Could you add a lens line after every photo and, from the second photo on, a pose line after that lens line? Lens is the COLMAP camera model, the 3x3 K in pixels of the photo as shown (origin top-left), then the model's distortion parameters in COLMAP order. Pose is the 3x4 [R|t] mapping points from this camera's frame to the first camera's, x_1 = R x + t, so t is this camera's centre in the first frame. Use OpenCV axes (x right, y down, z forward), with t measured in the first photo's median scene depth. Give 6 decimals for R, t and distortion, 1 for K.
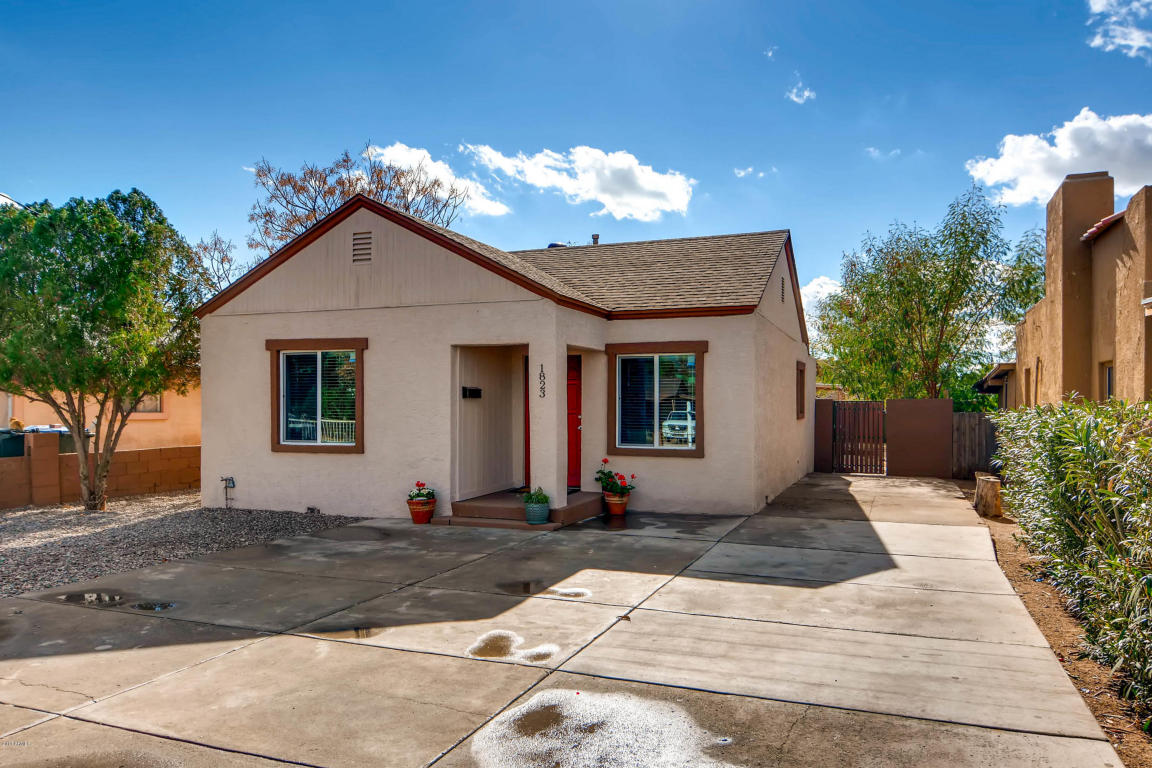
lens RADIAL K [[825.9, 0, 579.7], [0, 825.9, 389.0], [0, 0, 1]] dist [0.003552, 0.000221]
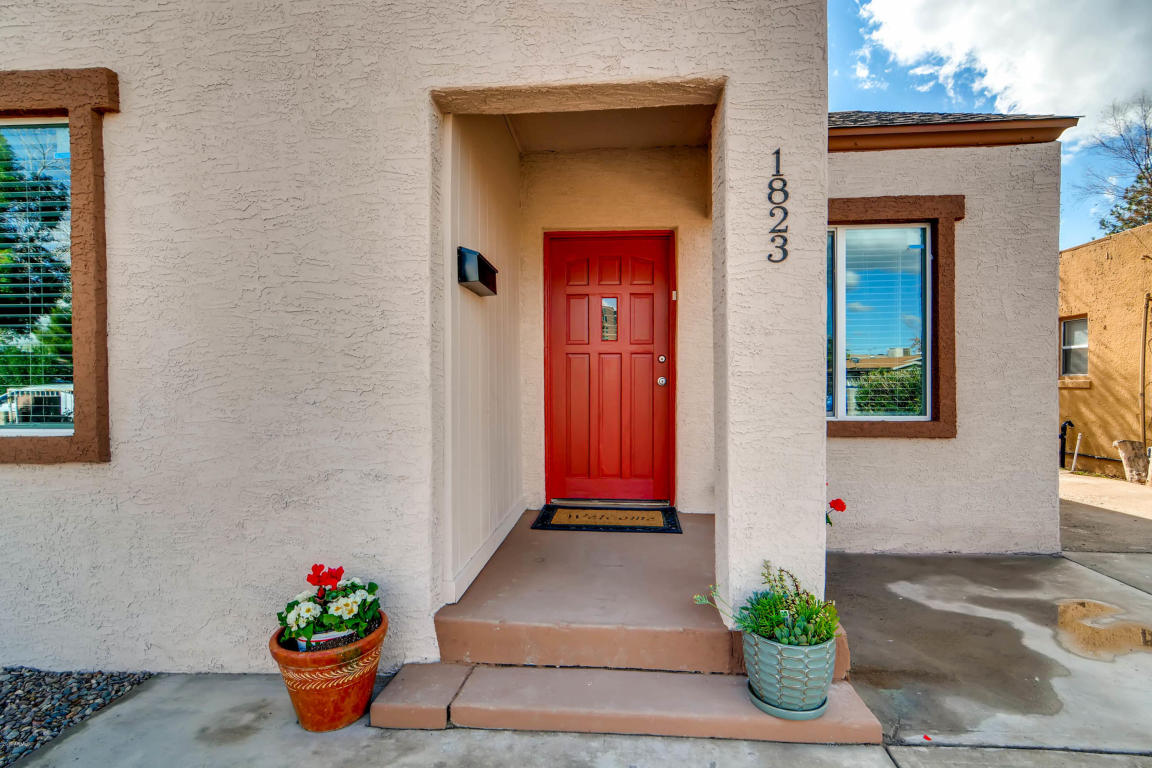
lens RADIAL K [[556.1, 0, 583.9], [0, 556.1, 386.1], [0, 0, 1]] dist [0.002130, 0.001073]
pose [[0.956581, -0.005986, 0.291405, -0.154348], [-0.001253, 0.999695, 0.024648, 0.044963], [-0.291464, -0.023943, 0.956282, 0.751642]]
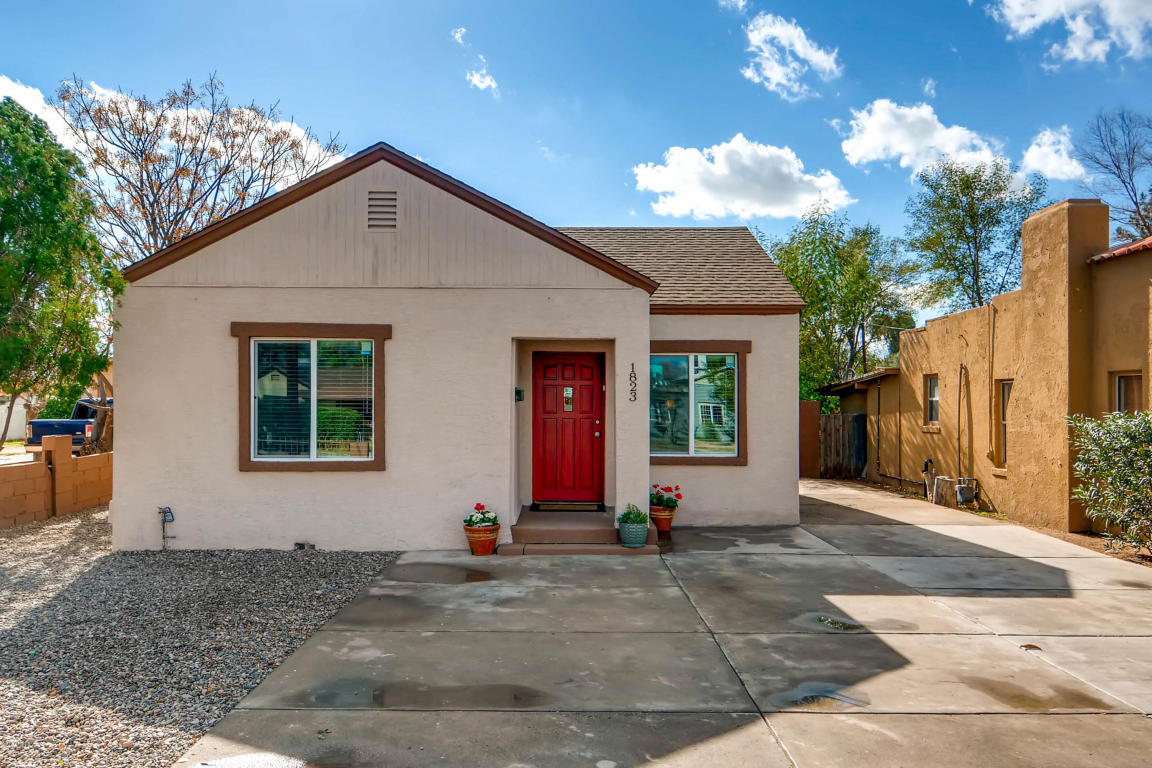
lens RADIAL K [[878.8, 0, 570.2], [0, 878.8, 387.6], [0, 0, 1]] dist [0.003591, -0.000248]
pose [[0.927465, 0.008560, 0.373813, -0.410606], [-0.008766, 0.999961, -0.001149, -0.002202], [-0.373808, -0.002211, 0.927504, 0.150716]]
